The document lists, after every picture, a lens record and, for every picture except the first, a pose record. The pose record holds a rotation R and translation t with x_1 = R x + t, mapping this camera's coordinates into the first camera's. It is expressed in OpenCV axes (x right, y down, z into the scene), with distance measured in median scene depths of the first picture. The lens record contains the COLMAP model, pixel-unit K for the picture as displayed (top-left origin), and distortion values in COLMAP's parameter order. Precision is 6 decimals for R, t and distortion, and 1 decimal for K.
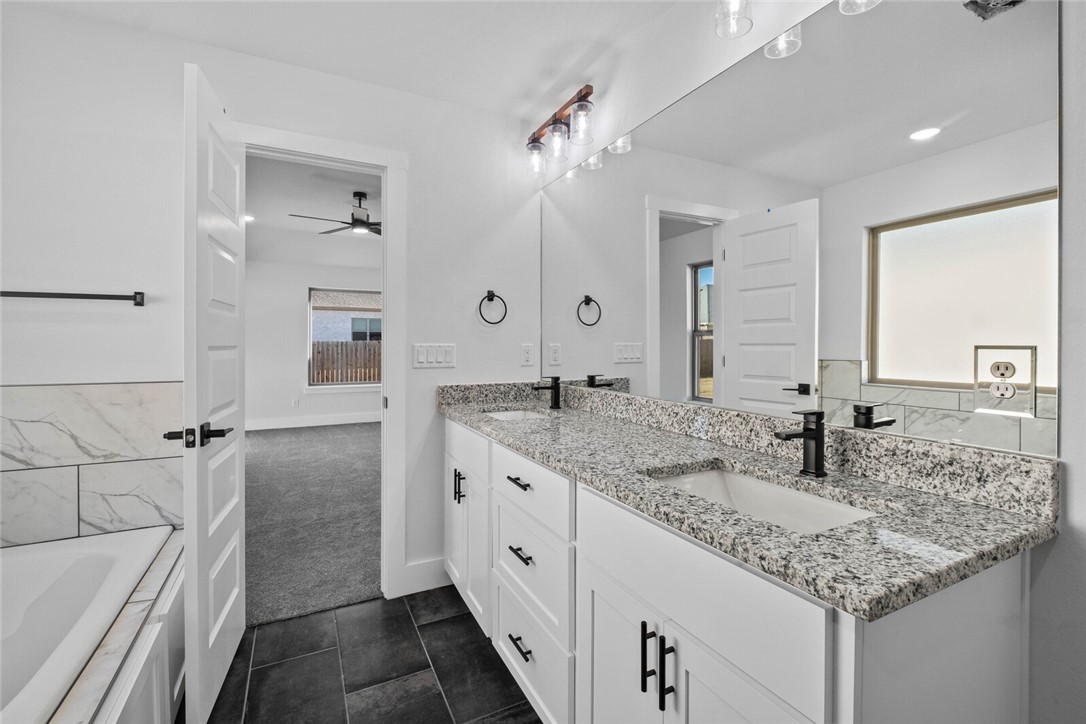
lens RADIAL K [[472.7, 0, 536.9], [0, 472.7, 346.8], [0, 0, 1]] dist [0.002085, -0.002968]
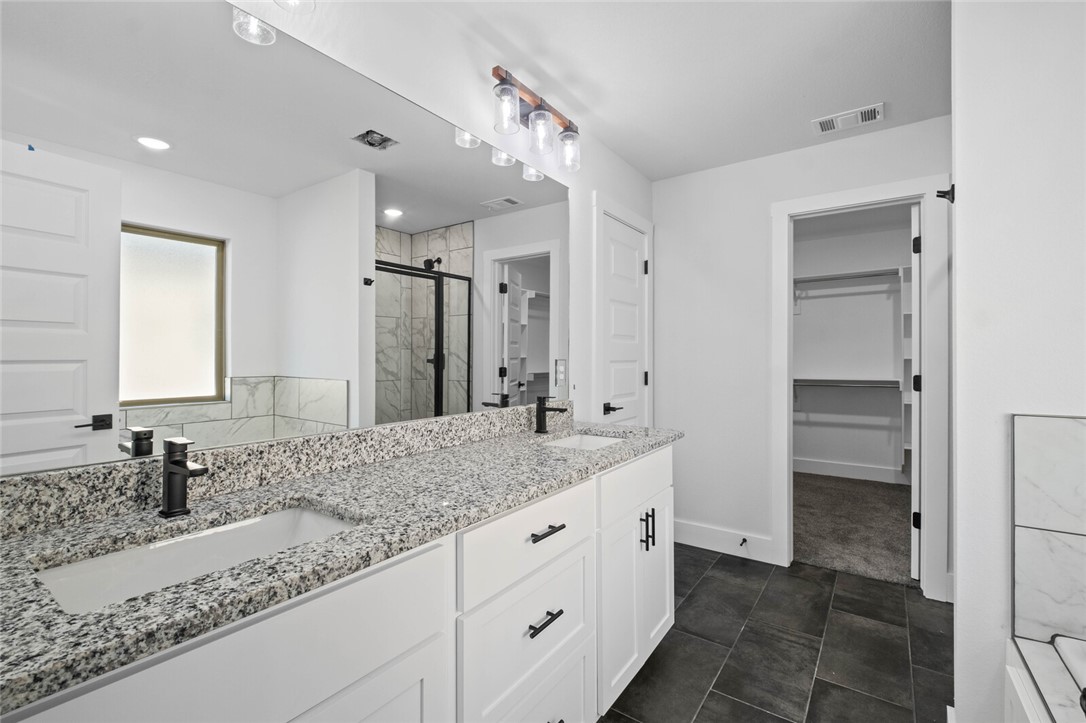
lens RADIAL K [[472.7, 0, 540.3], [0, 472.7, 358.7], [0, 0, 1]] dist [0.002085, -0.002968]
pose [[-0.461886, -0.000596, 0.886939, -0.554764], [0.009208, 0.999943, 0.005467, -0.009217], [-0.886891, 0.010692, -0.461854, 1.027211]]
